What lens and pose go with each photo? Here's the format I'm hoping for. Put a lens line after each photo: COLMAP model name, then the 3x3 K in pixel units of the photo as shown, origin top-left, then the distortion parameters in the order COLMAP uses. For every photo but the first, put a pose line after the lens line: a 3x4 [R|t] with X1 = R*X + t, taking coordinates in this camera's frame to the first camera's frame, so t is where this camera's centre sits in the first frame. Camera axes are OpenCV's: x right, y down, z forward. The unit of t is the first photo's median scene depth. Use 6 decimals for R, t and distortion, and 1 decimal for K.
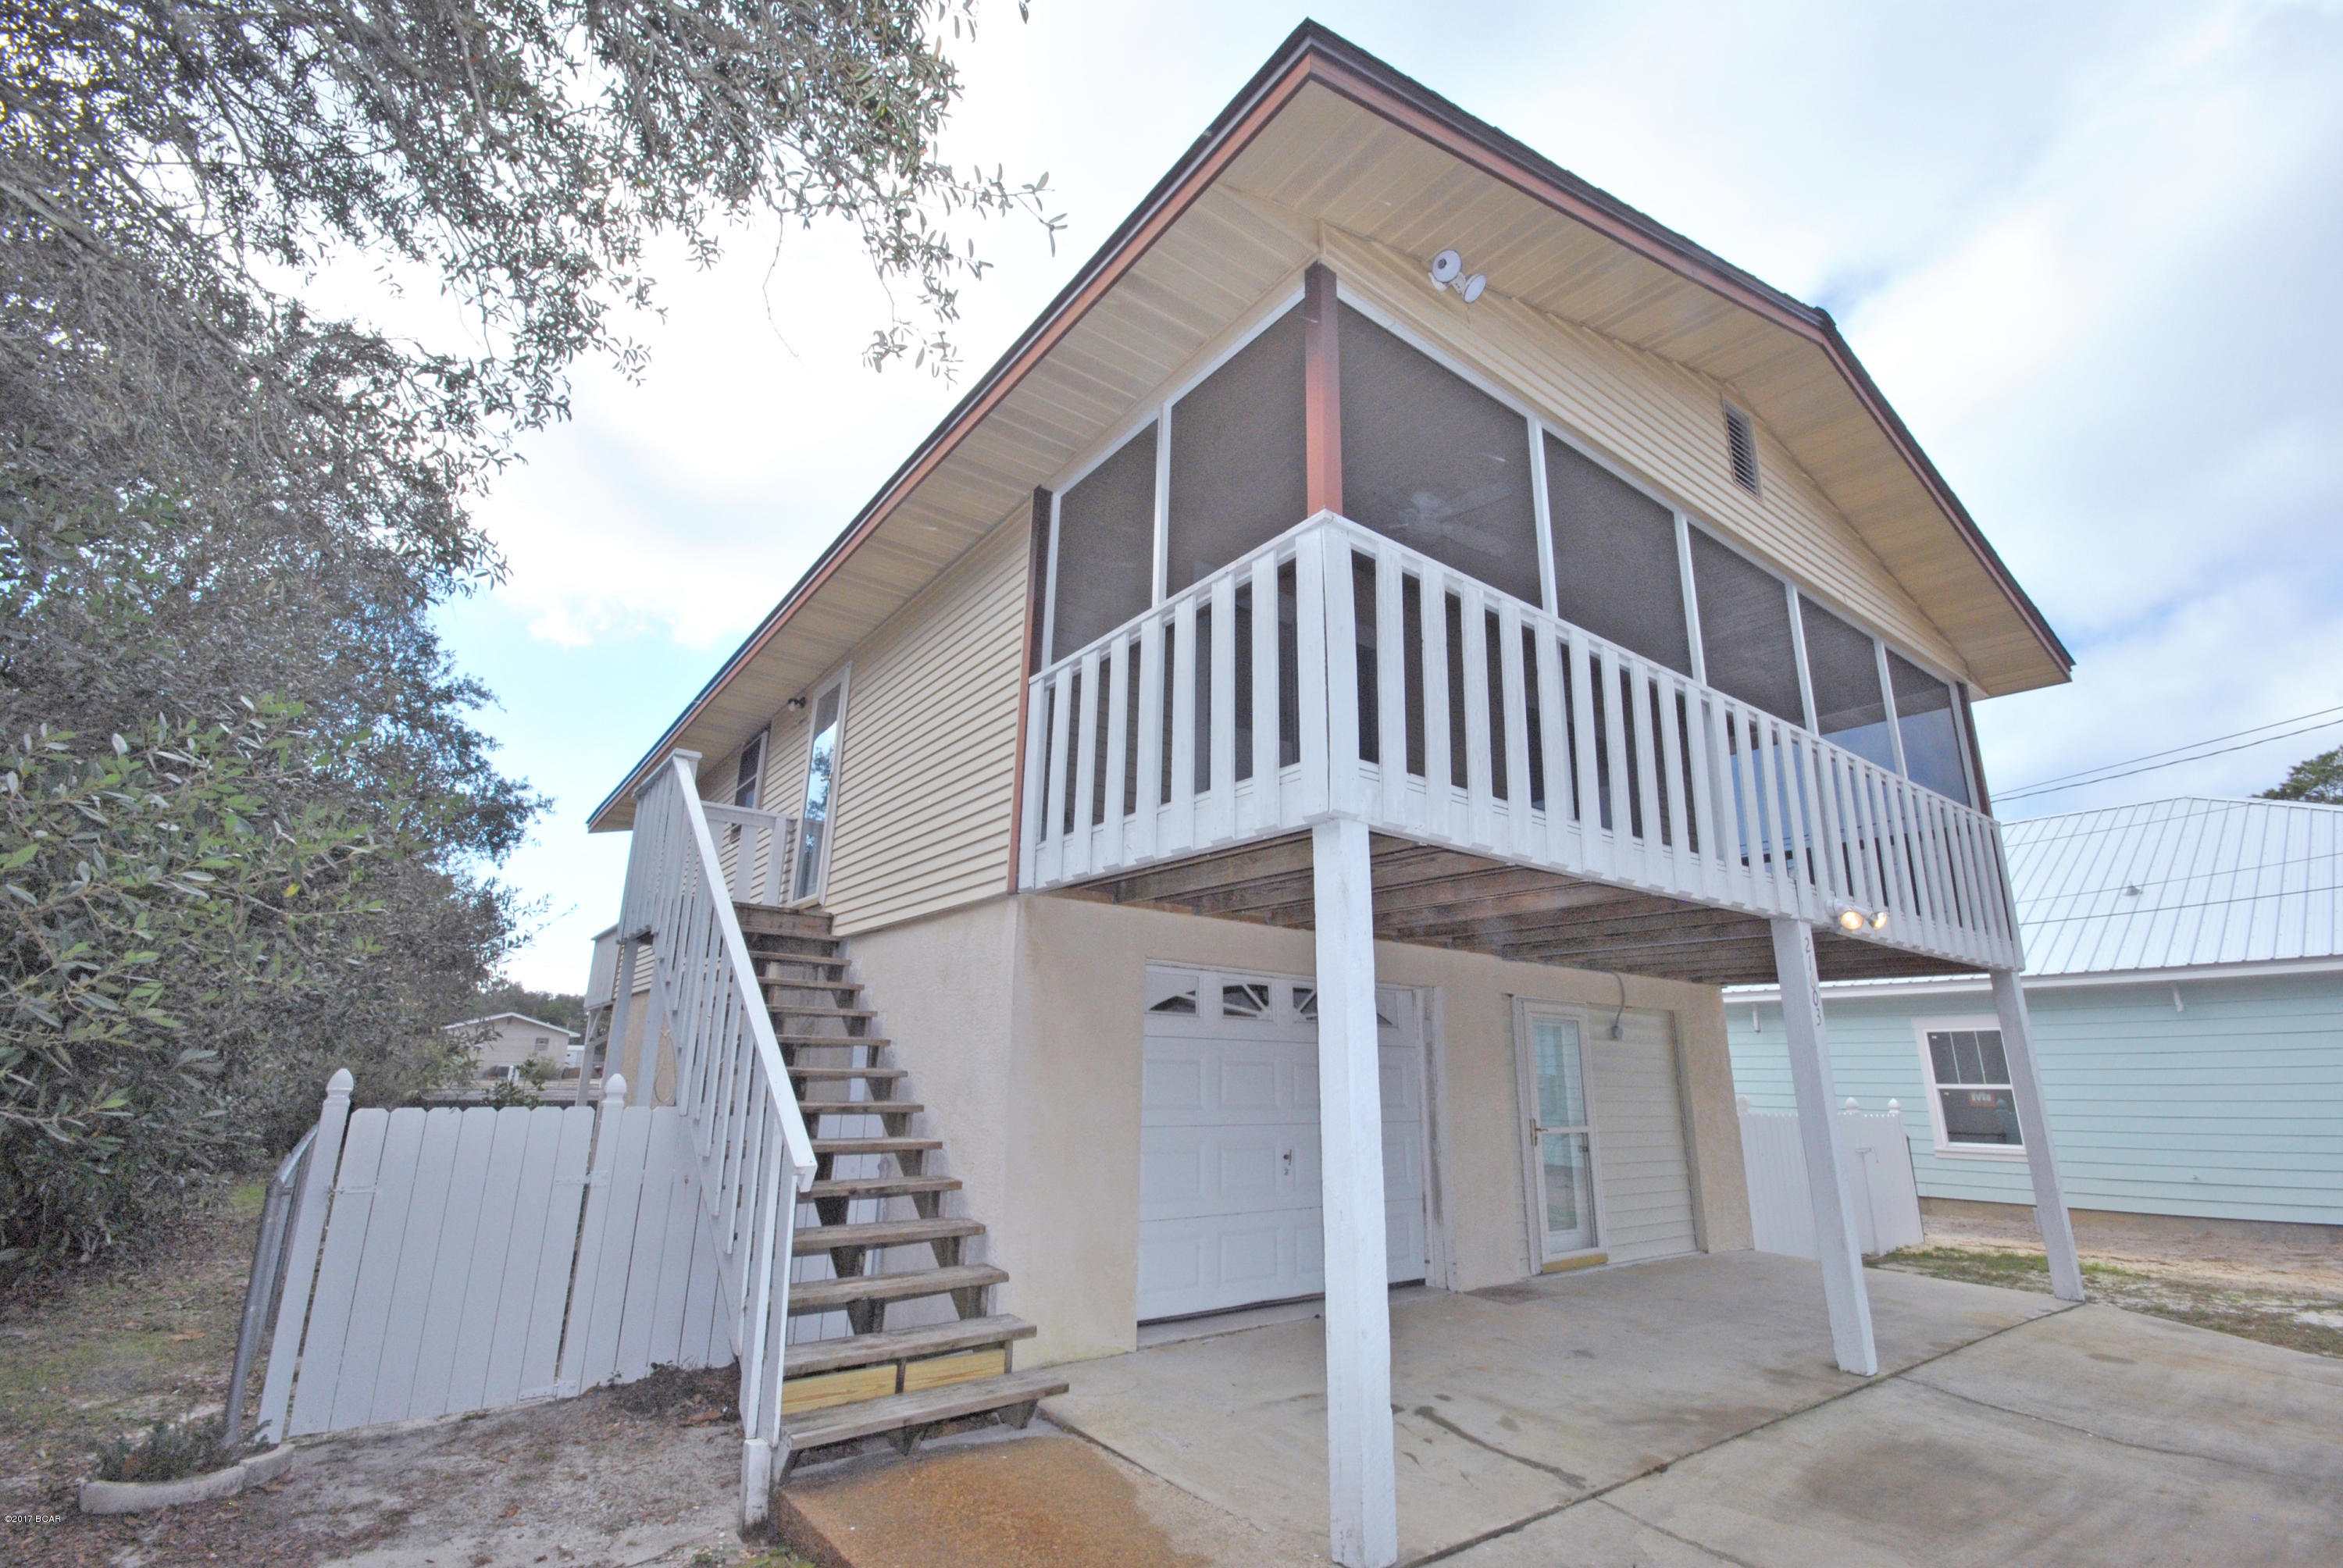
lens RADIAL K [[1033.9, 0, 1173.2], [0, 1033.9, 779.7], [0, 0, 1]] dist [-0.000405, 0.000021]
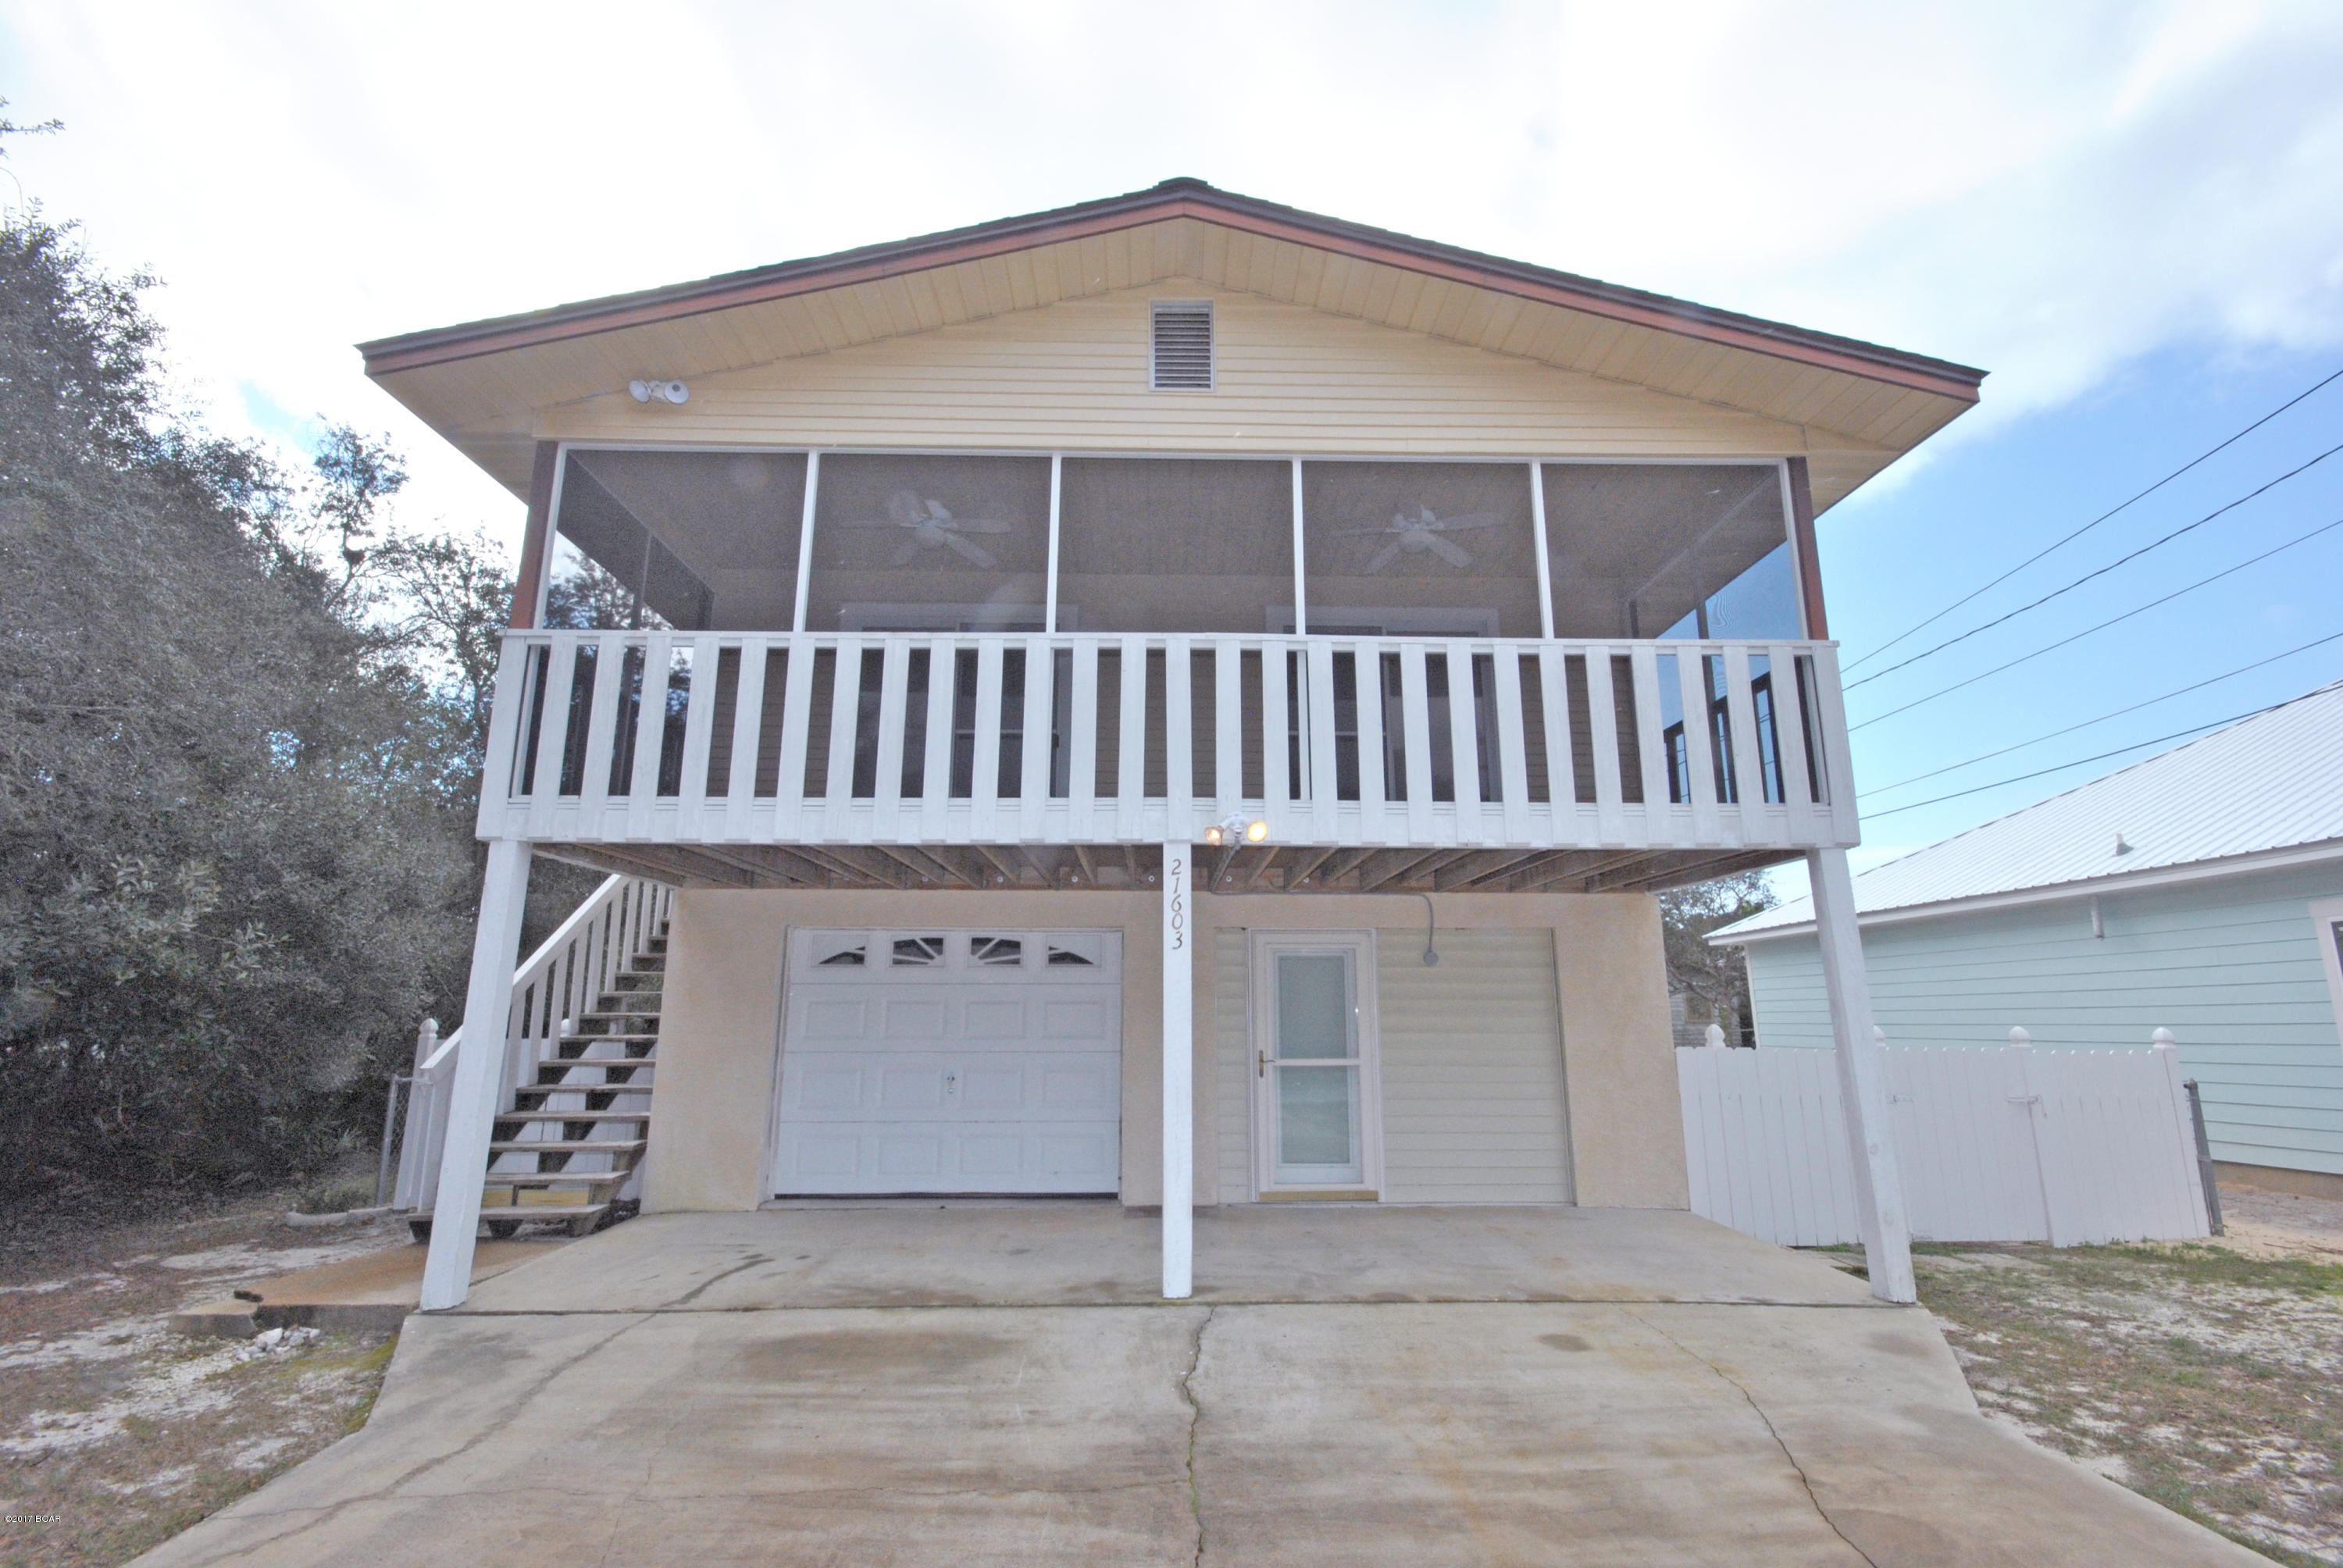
lens RADIAL K [[1029.3, 0, 1174.9], [0, 1029.3, 789.2], [0, 0, 1]] dist [0.014397, -0.014744]
pose [[0.808694, -0.134055, -0.572750, 1.017082], [0.176106, 0.984201, 0.018296, 0.054904], [0.561249, -0.115661, 0.819526, 0.191903]]
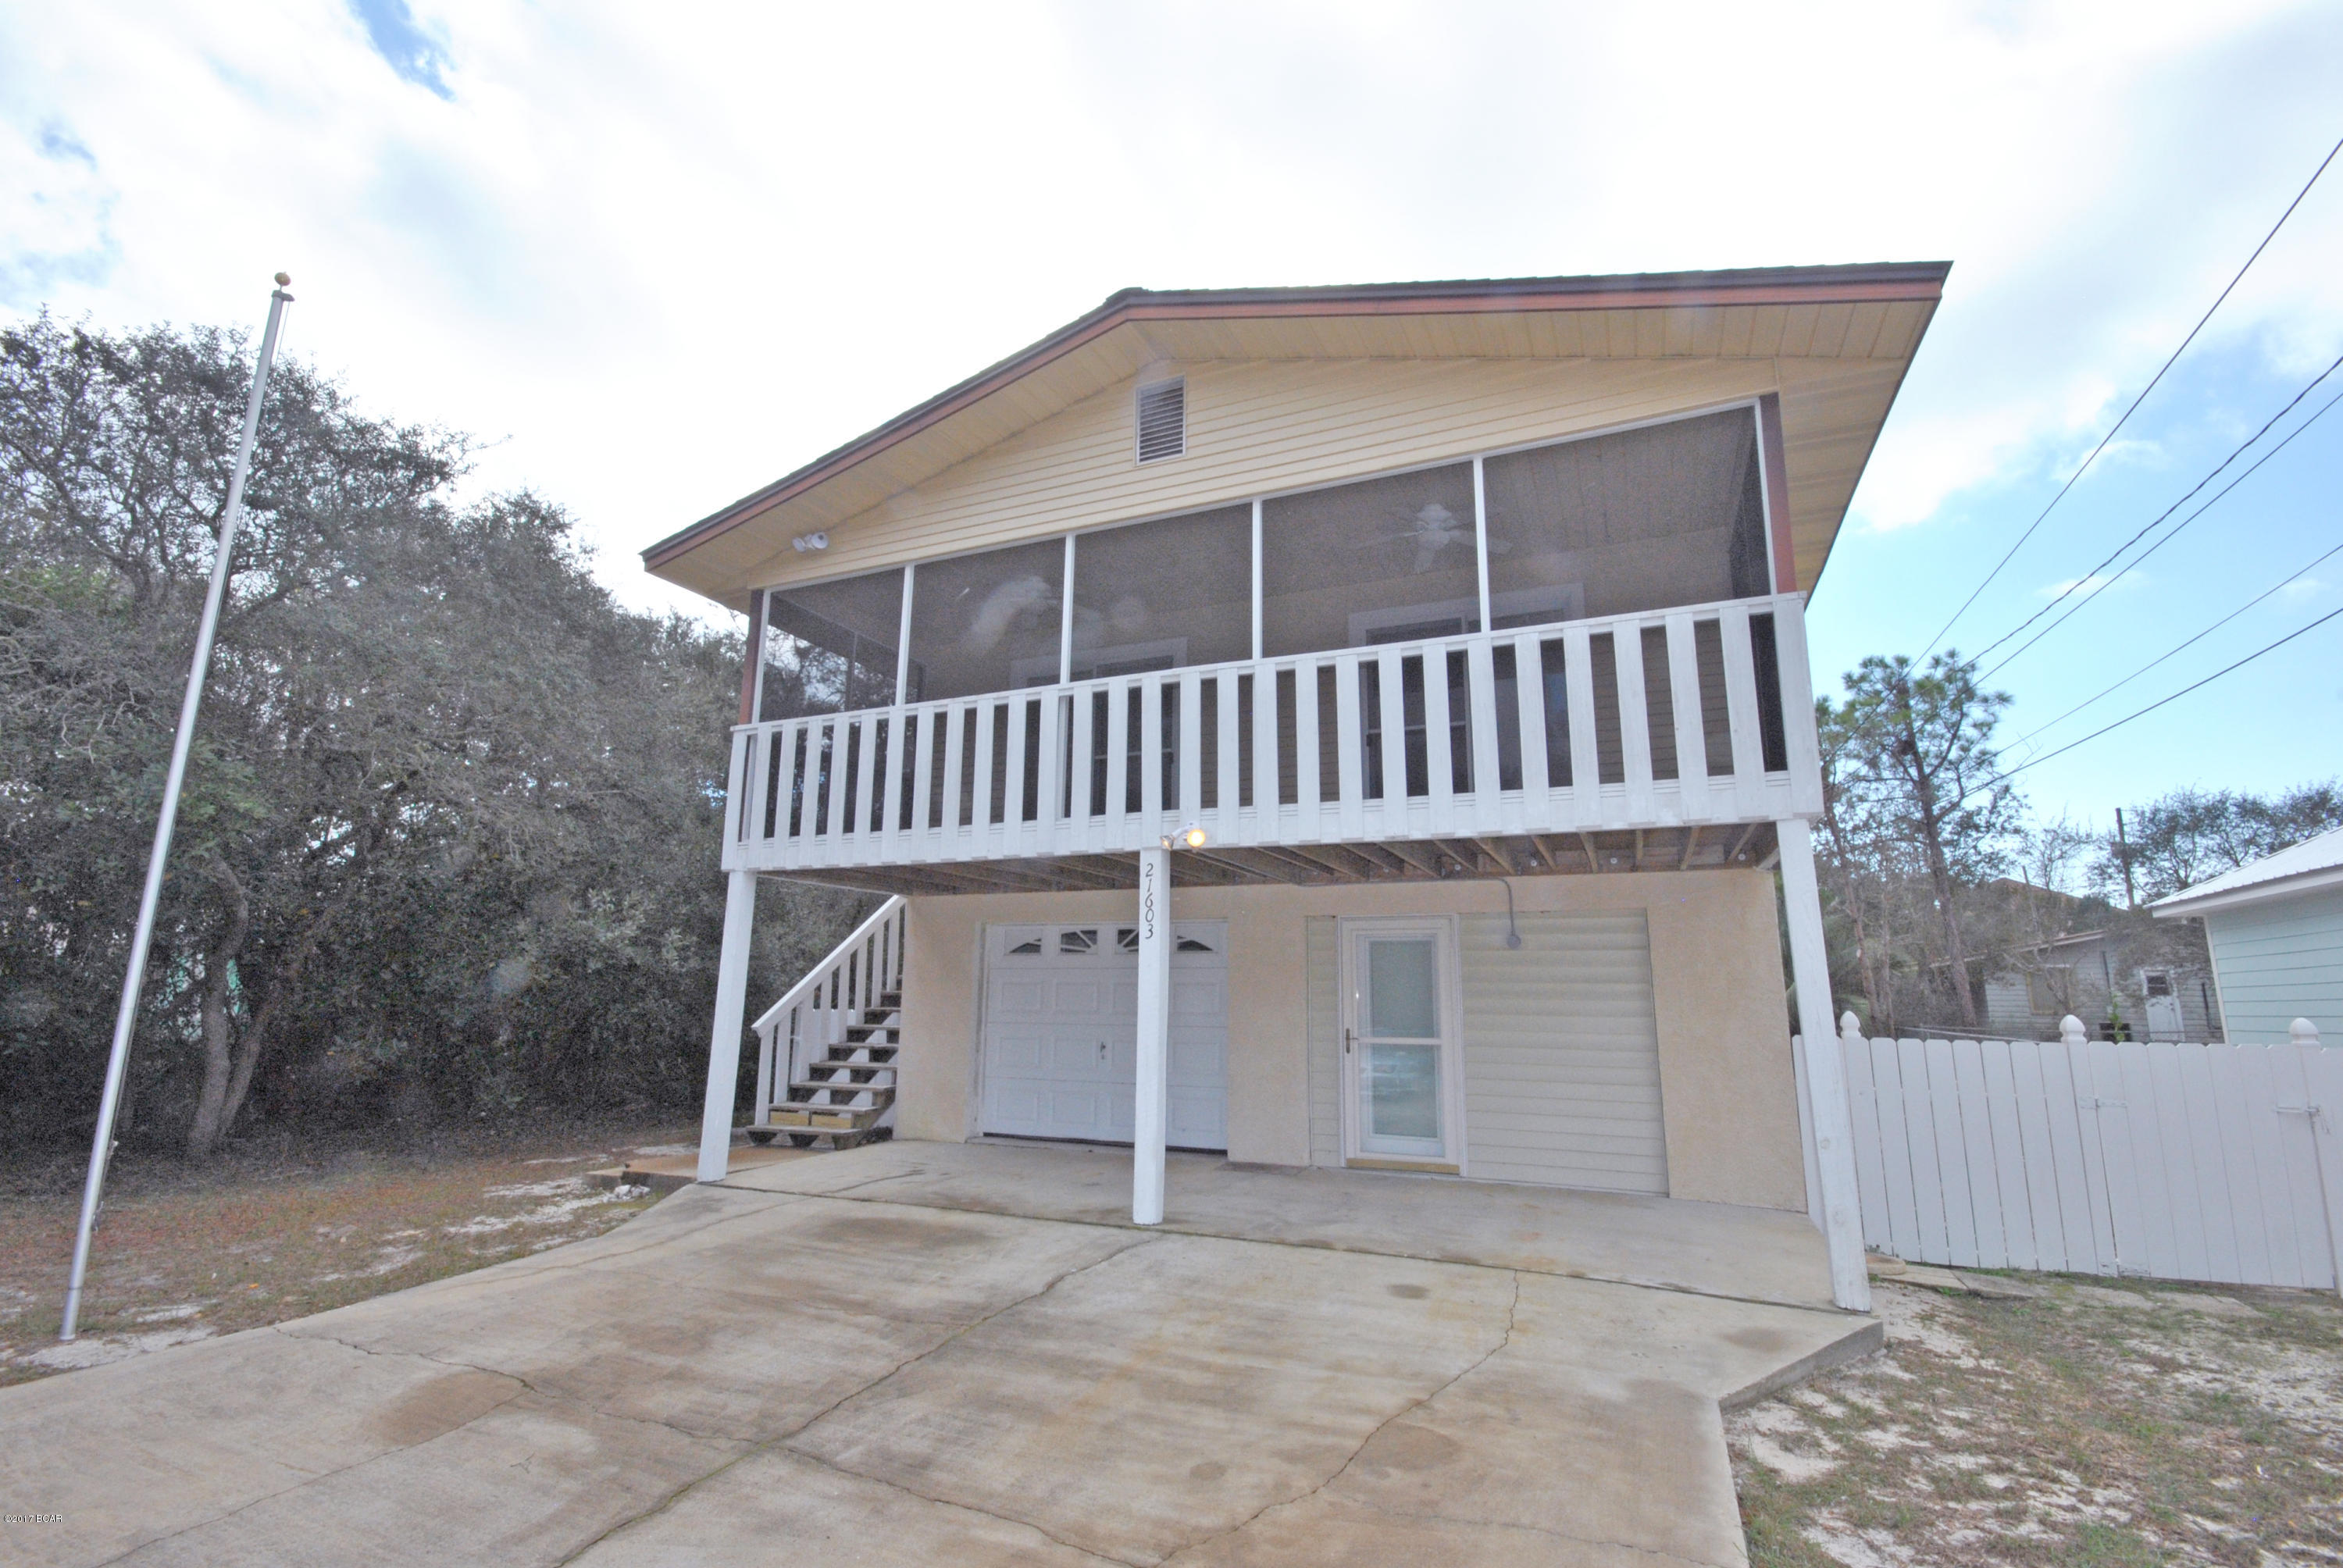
lens RADIAL K [[1034.6, 0, 1181.3], [0, 1034.6, 786.9], [0, 0, 1]] dist [-0.000644, -0.000666]
pose [[0.484600, -0.177704, -0.856495, 1.419823], [0.246471, 0.967214, -0.061224, 0.123627], [0.839294, -0.181432, 0.512511, 0.397592]]
